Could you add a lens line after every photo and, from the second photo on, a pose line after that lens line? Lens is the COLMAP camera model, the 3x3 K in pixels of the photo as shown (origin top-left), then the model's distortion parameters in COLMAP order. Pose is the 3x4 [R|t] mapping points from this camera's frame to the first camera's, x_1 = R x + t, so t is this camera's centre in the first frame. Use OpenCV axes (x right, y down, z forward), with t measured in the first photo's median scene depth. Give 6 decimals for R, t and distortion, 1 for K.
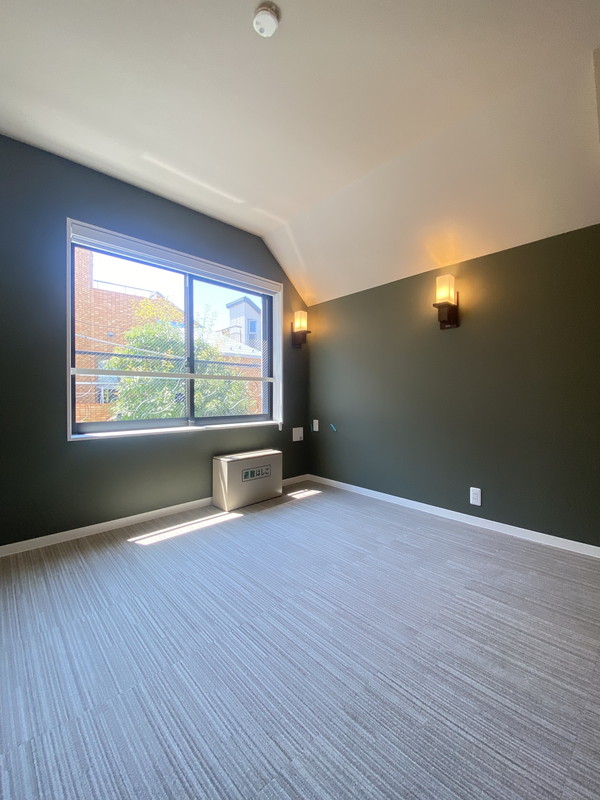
lens RADIAL K [[328.1, 0, 300.0], [0, 328.1, 400.0], [0, 0, 1]] dist [0.014826, -0.018014]
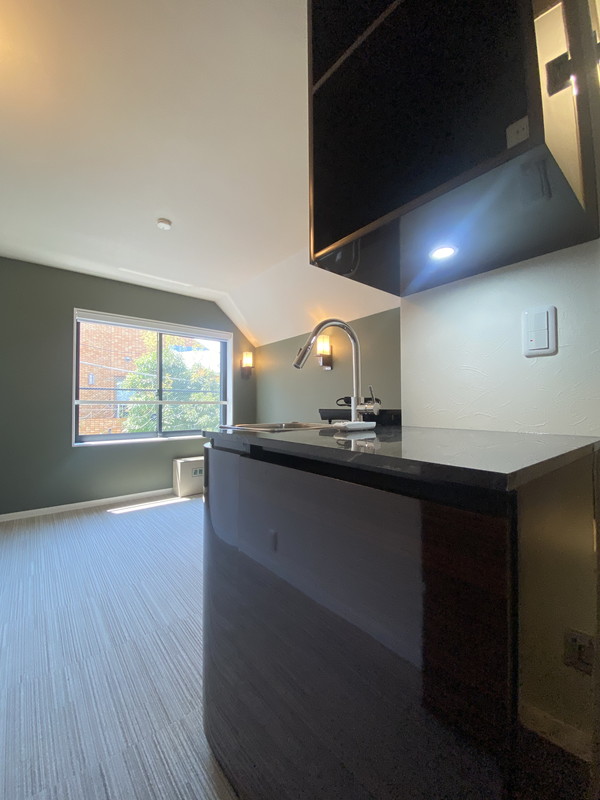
lens RADIAL K [[328.1, 0, 300.0], [0, 328.1, 400.0], [0, 0, 1]] dist [0.014826, -0.018014]
pose [[0.997617, -0.004866, -0.068819, 0.380472], [0.002491, 0.999400, -0.034551, -0.032787], [0.068946, 0.034297, 0.997031, -0.391578]]
